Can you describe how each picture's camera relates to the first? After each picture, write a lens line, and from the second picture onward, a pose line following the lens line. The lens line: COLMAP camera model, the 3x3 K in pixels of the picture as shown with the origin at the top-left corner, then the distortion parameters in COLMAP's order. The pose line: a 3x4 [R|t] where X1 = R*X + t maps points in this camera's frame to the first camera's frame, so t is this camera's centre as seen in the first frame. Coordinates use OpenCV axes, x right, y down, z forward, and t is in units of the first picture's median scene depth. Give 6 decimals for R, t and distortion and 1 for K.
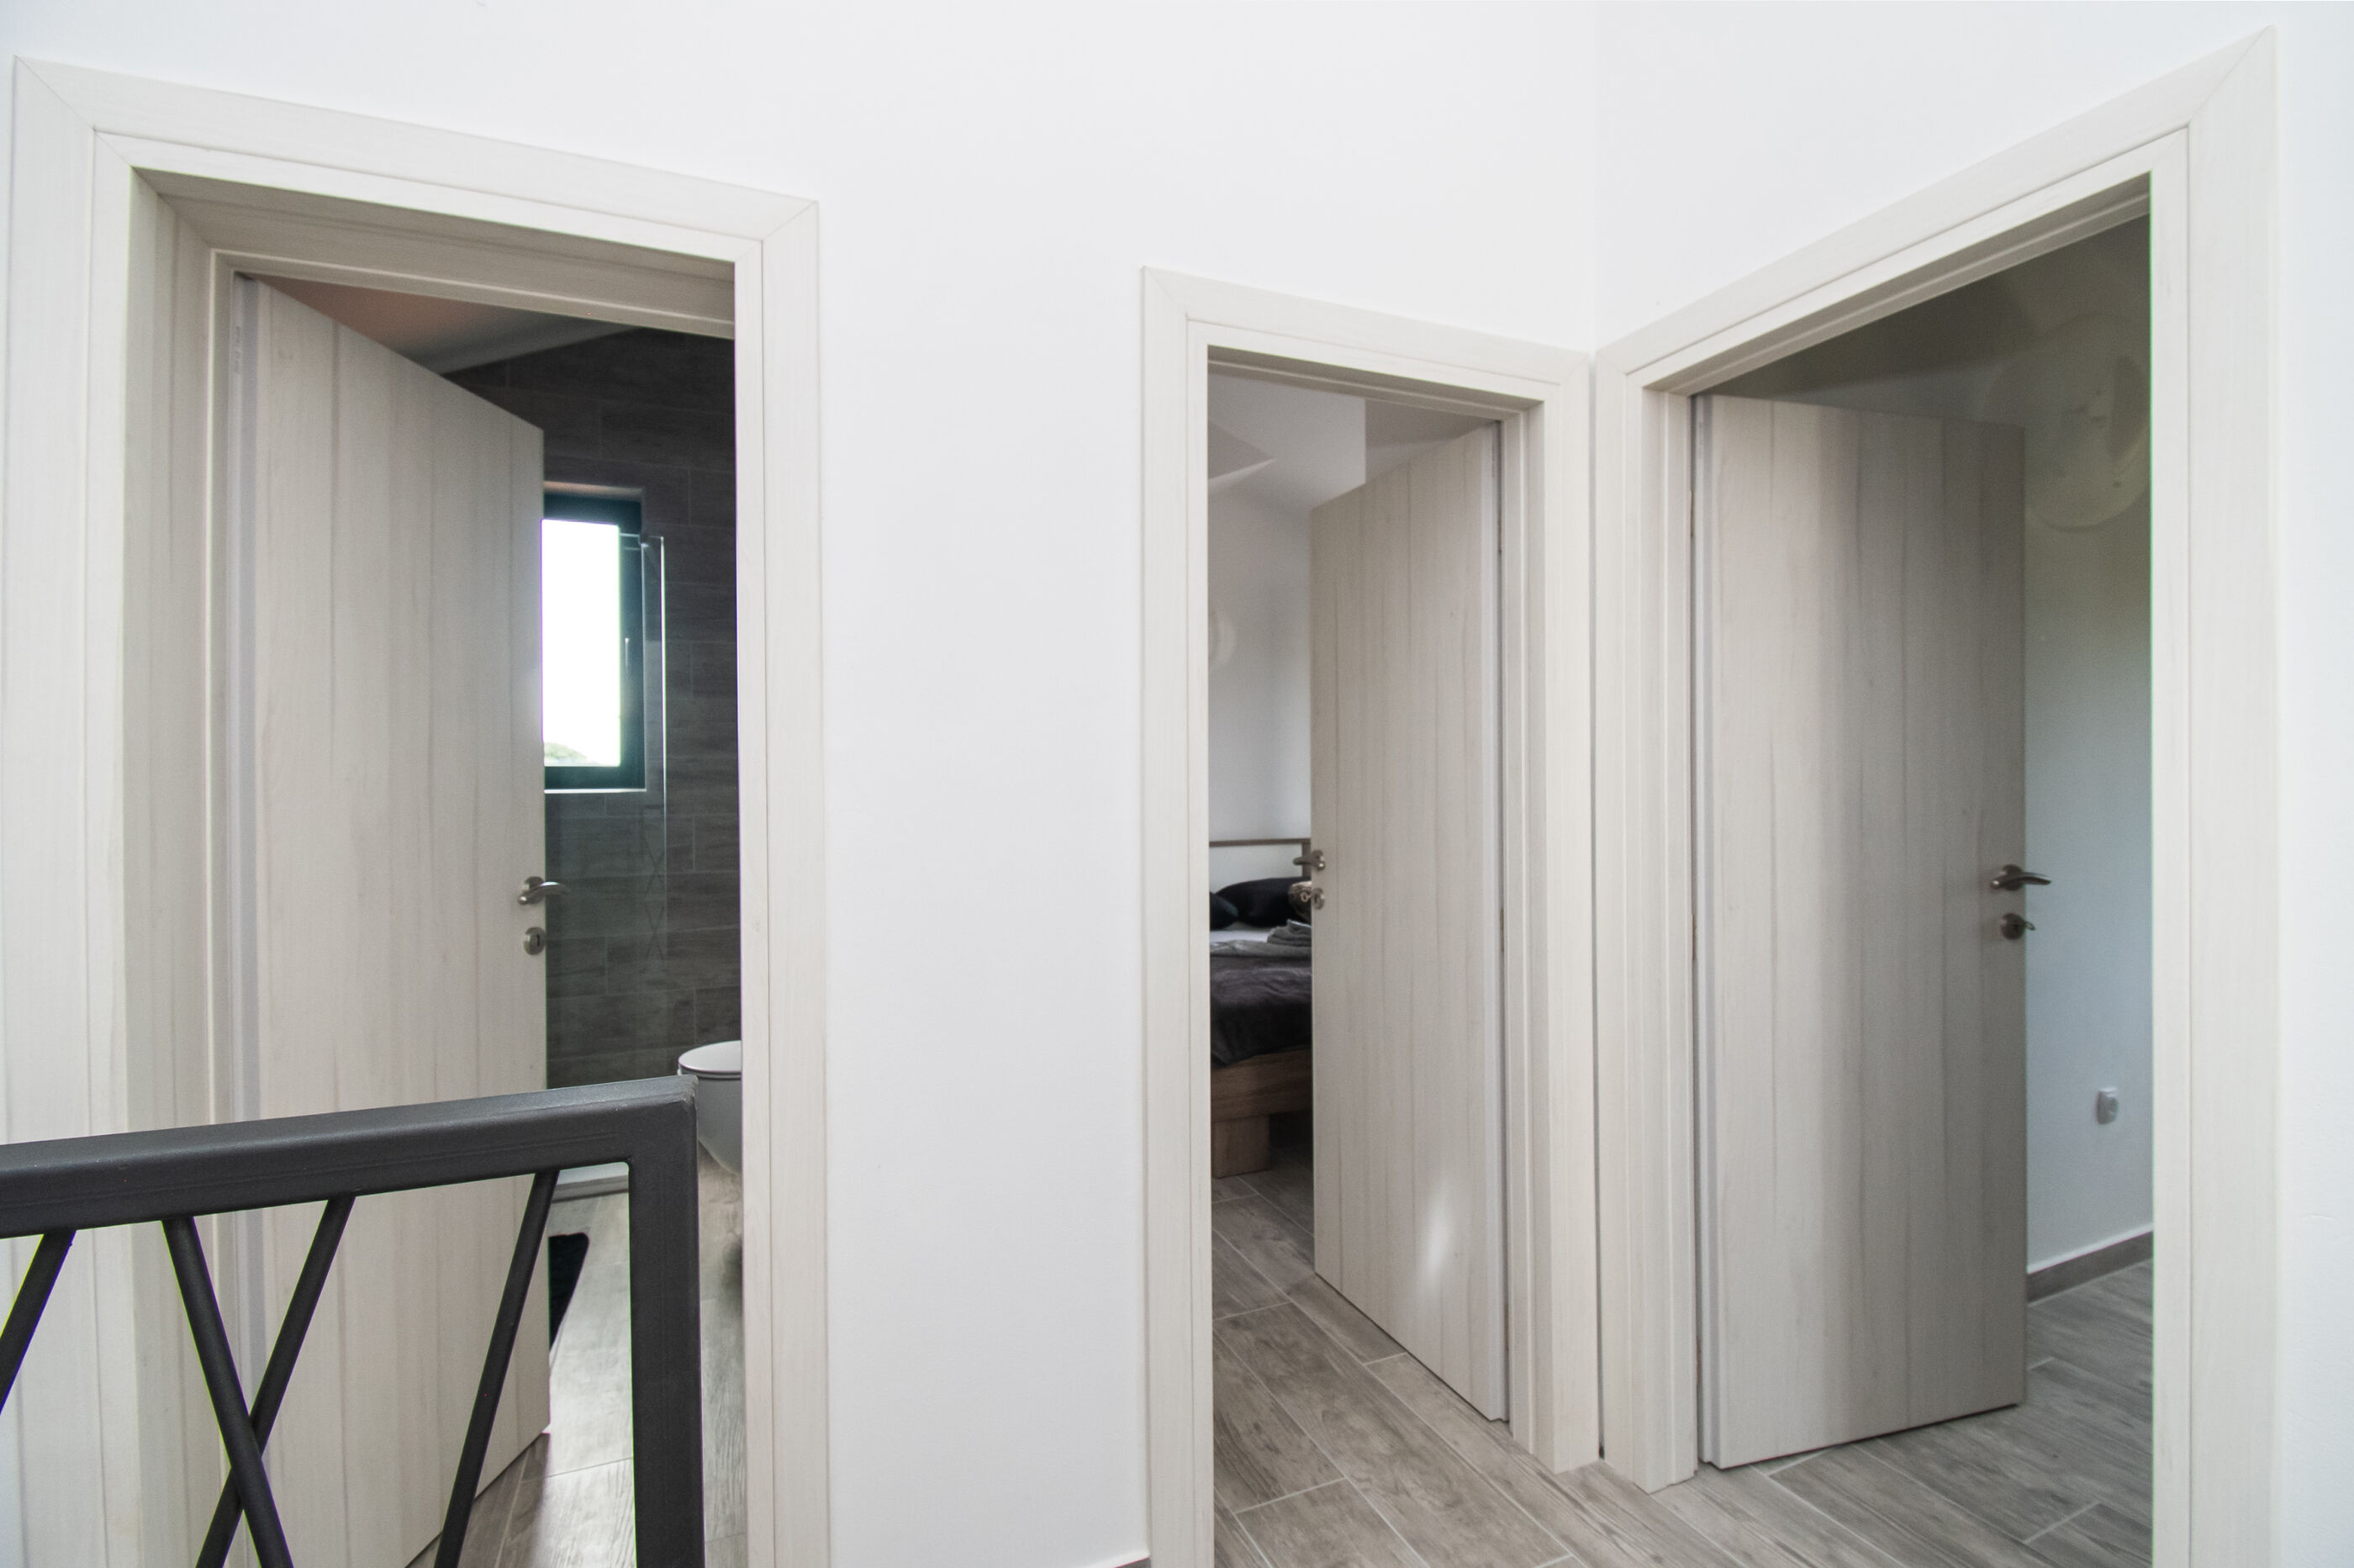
lens RADIAL K [[1050.8, 0, 1199.0], [0, 1050.8, 780.8], [0, 0, 1]] dist [0.002701, -0.014212]
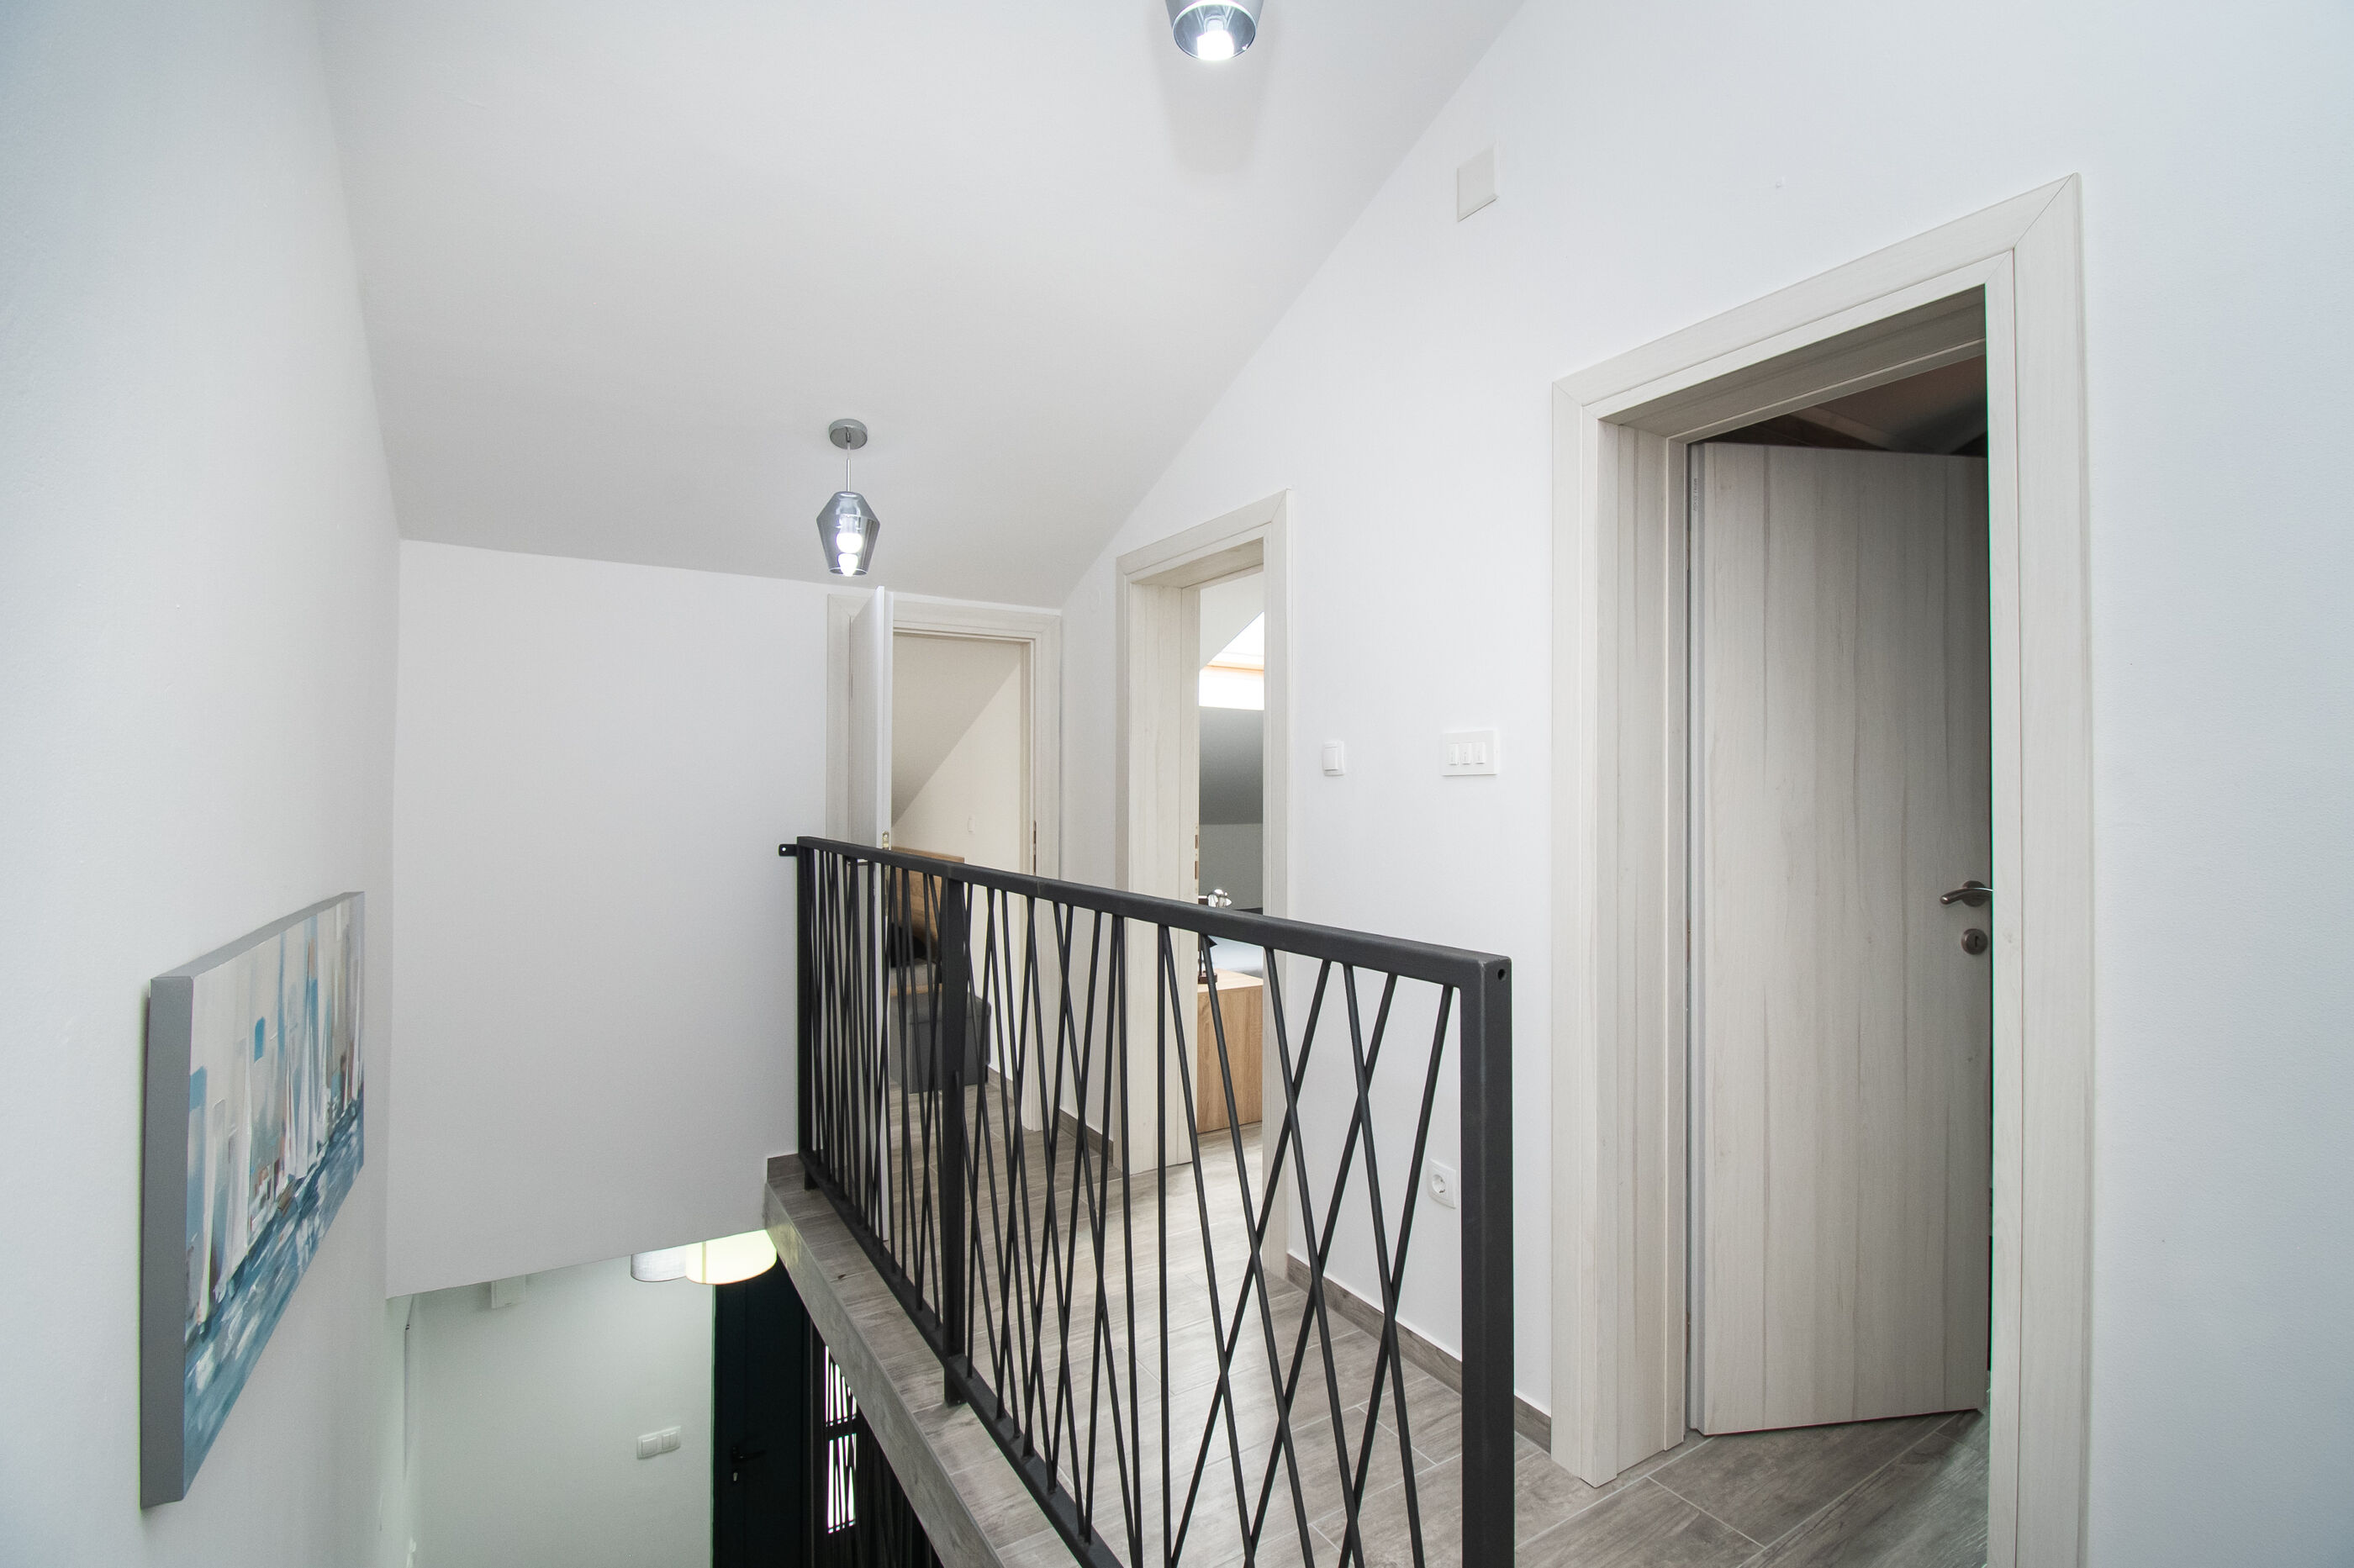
lens RADIAL K [[1050.8, 0, 1199.0], [0, 1050.8, 780.8], [0, 0, 1]] dist [0.002701, -0.014212]
pose [[0.167448, -0.010272, -0.985827, 0.431872], [-0.003397, 0.999934, -0.010996, 0.005924], [0.985875, 0.005190, 0.167402, 0.072824]]
